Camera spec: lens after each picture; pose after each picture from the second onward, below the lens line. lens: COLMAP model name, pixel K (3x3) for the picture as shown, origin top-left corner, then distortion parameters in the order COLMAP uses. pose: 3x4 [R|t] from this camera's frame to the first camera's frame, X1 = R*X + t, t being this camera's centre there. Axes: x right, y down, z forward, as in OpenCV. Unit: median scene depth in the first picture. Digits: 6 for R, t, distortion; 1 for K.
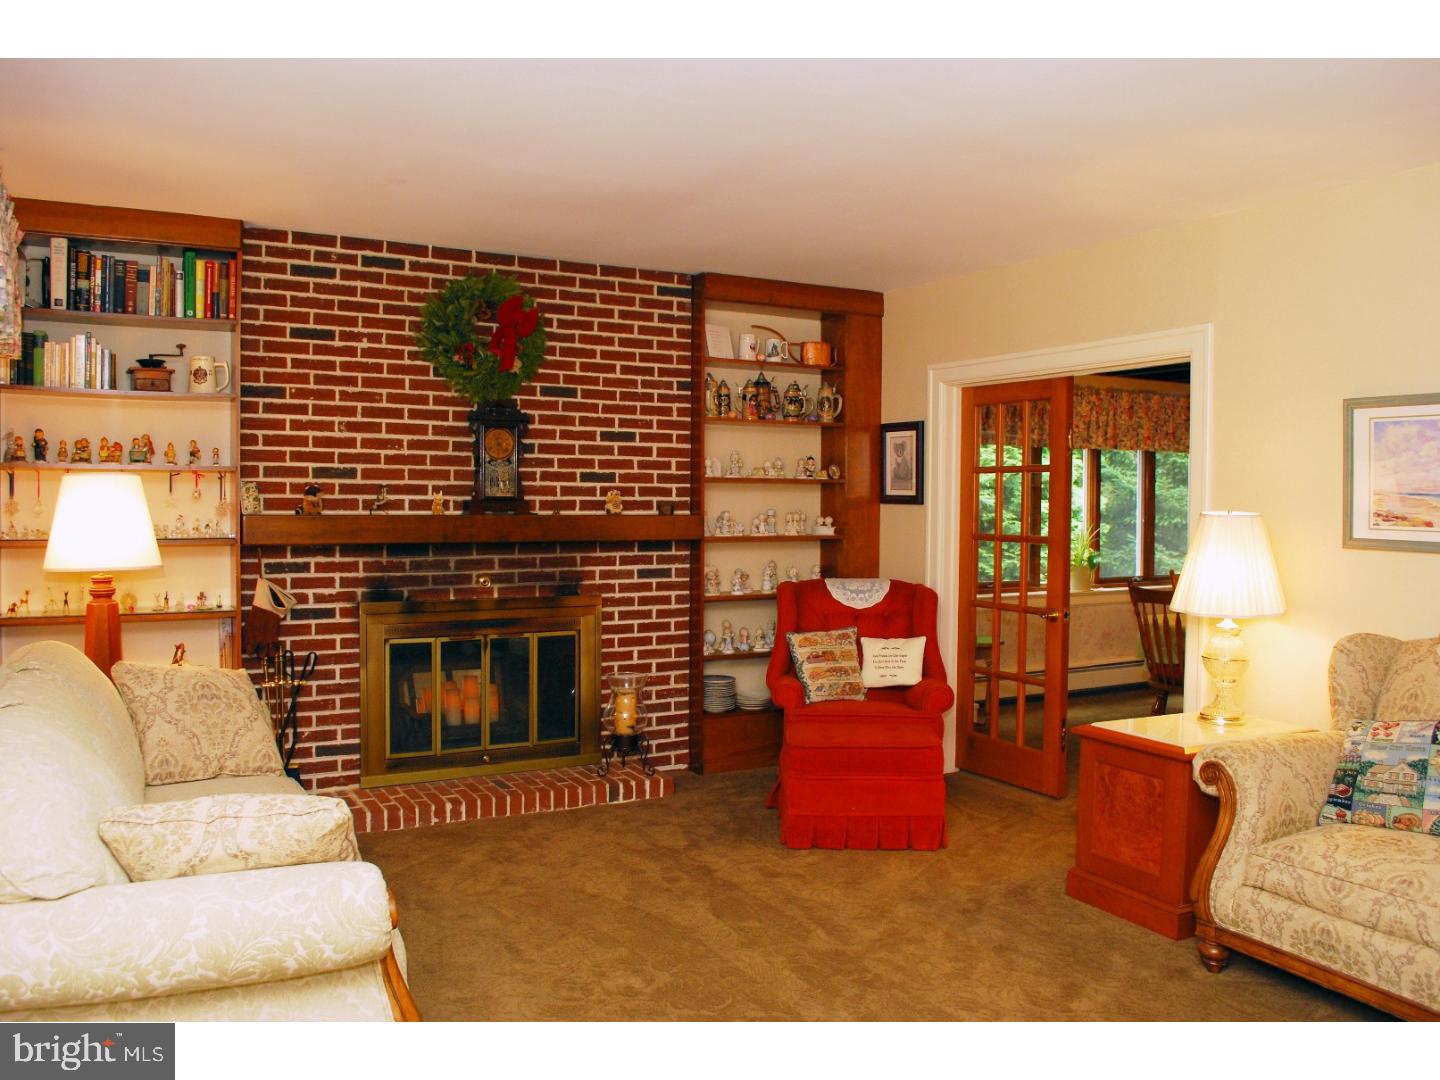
lens RADIAL K [[1144.7, 0, 728.0], [0, 1144.7, 524.2], [0, 0, 1]] dist [-0.083221, 0.013531]
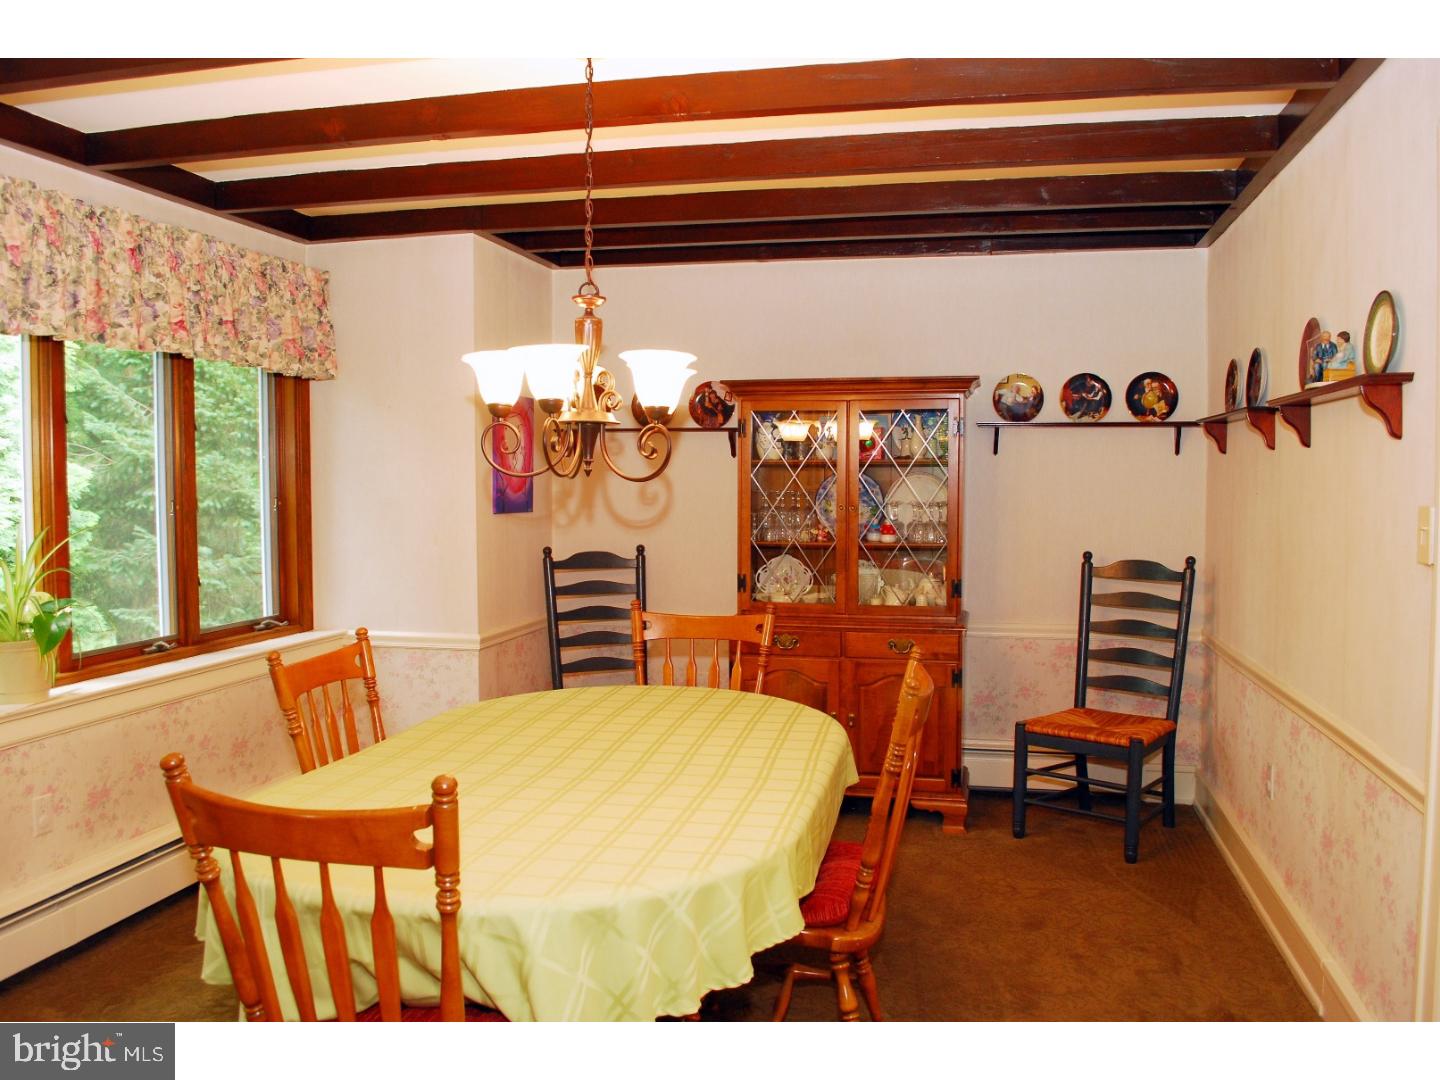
lens RADIAL K [[1144.7, 0, 728.0], [0, 1144.7, 524.2], [0, 0, 1]] dist [-0.083221, 0.013531]
pose [[0.672893, -0.042031, 0.738545, 0.192542], [0.023312, 0.999093, 0.035619, -0.009662], [-0.739373, -0.006751, 0.673263, 0.555984]]
